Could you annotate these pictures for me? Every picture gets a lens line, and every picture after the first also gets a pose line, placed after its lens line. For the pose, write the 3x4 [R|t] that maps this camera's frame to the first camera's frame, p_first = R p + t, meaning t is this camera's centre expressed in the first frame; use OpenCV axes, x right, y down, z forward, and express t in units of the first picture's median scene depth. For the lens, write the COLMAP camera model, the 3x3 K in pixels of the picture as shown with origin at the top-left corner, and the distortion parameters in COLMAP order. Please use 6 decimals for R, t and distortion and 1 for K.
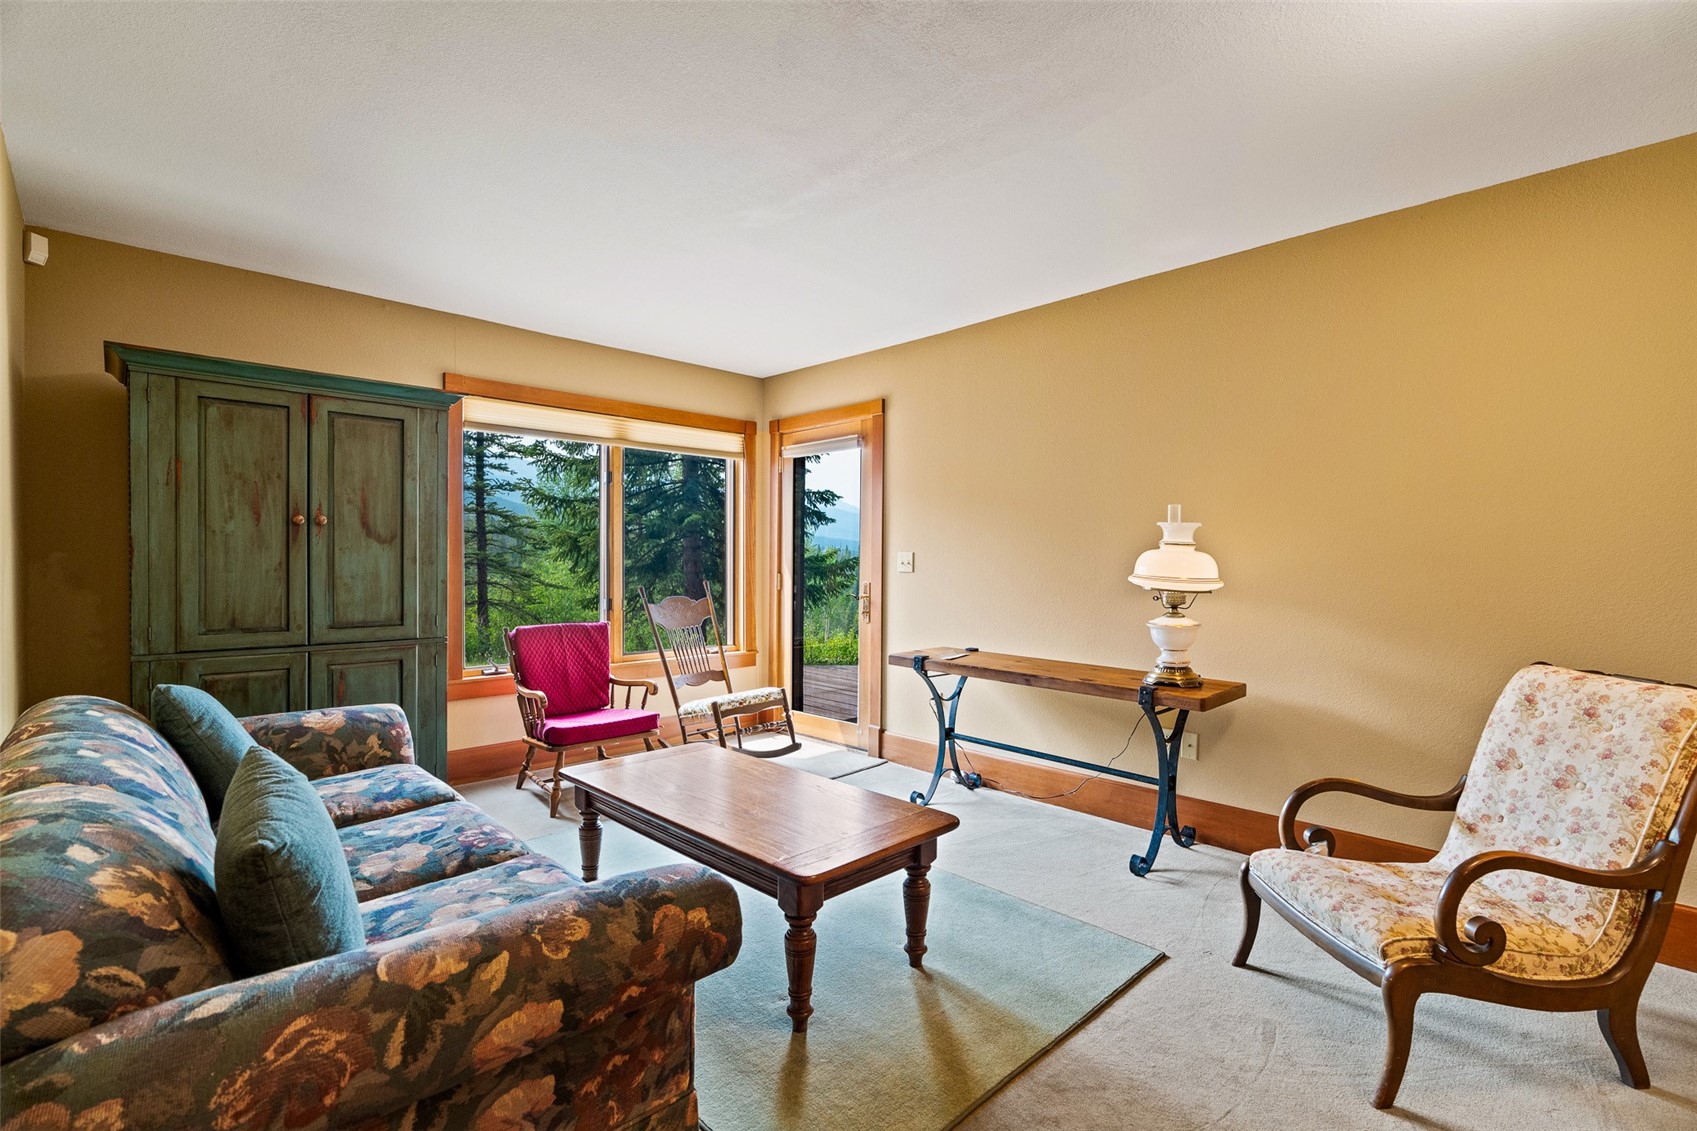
lens RADIAL K [[767.0, 0, 851.8], [0, 767.0, 563.2], [0, 0, 1]] dist [-0.015702, 0.006386]
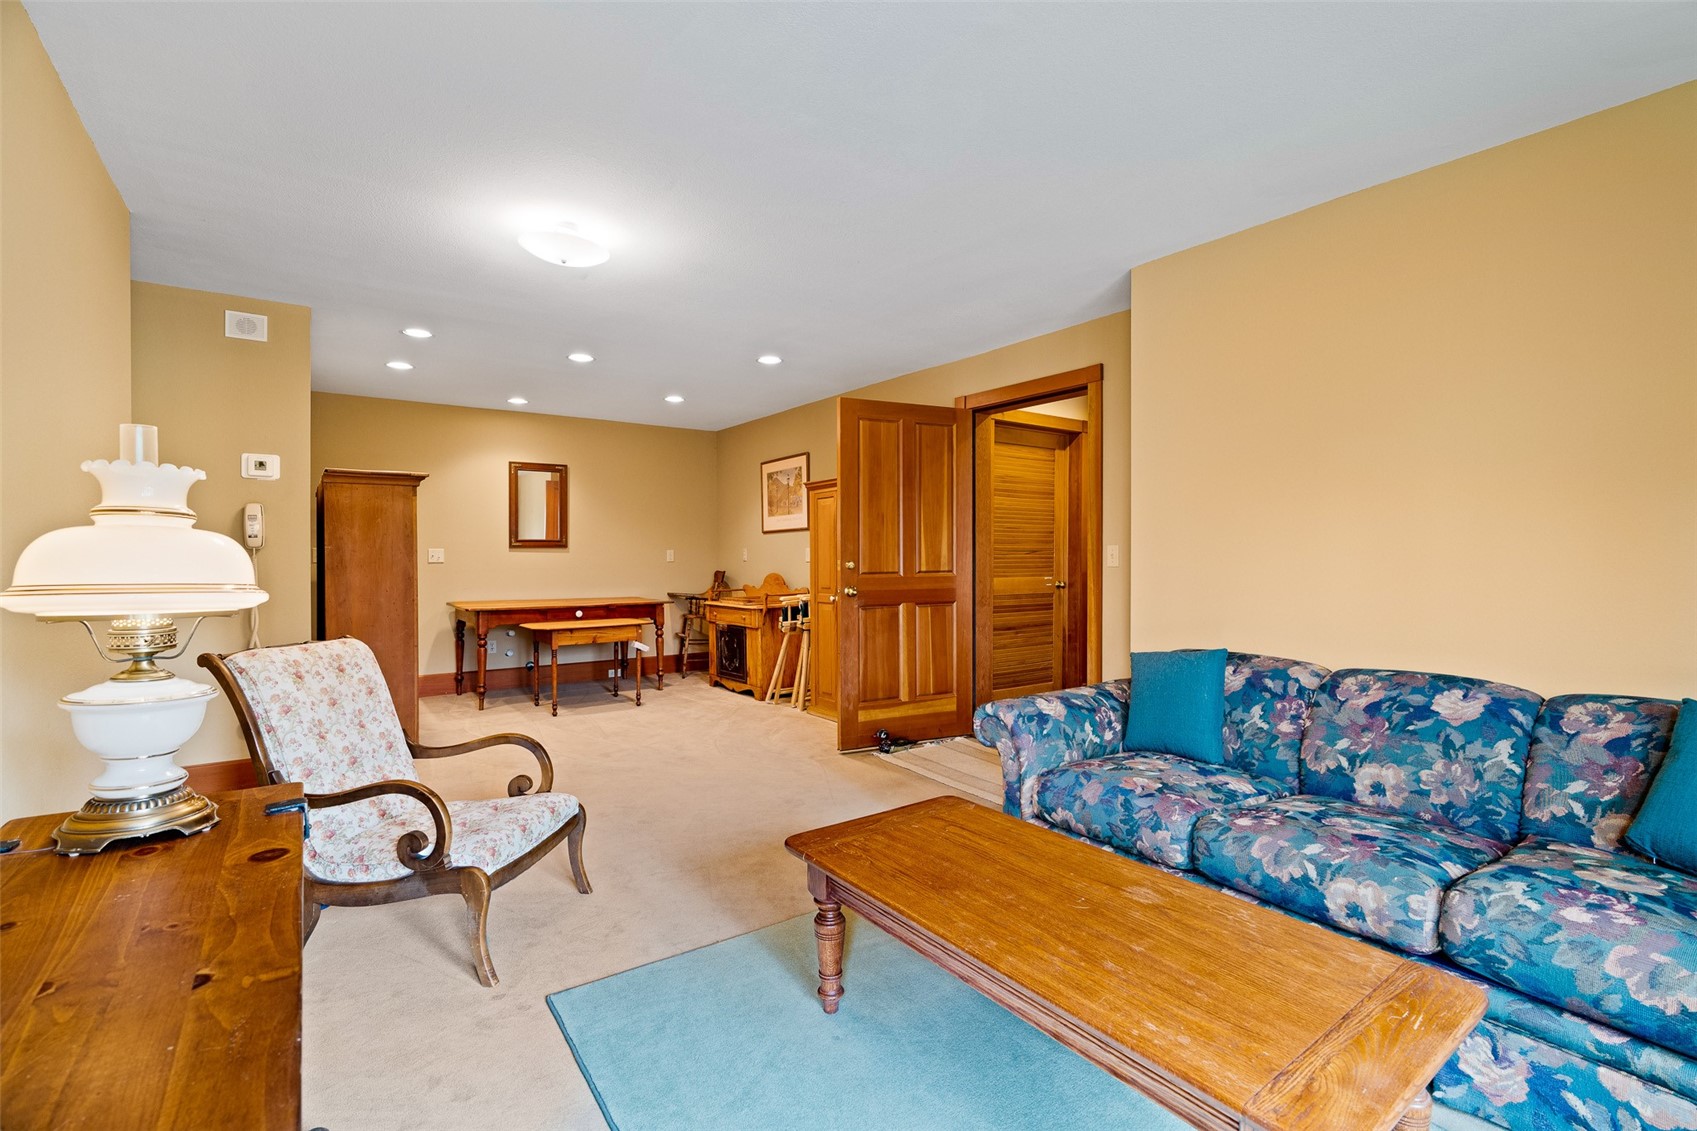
lens RADIAL K [[767.0, 0, 847.0], [0, 767.0, 561.2], [0, 0, 1]] dist [-0.015702, 0.006386]
pose [[-0.987222, -0.007334, 0.159183, -0.067083], [-0.004646, 0.999840, 0.017251, -0.010705], [-0.159284, 0.016291, -0.987098, 1.716800]]
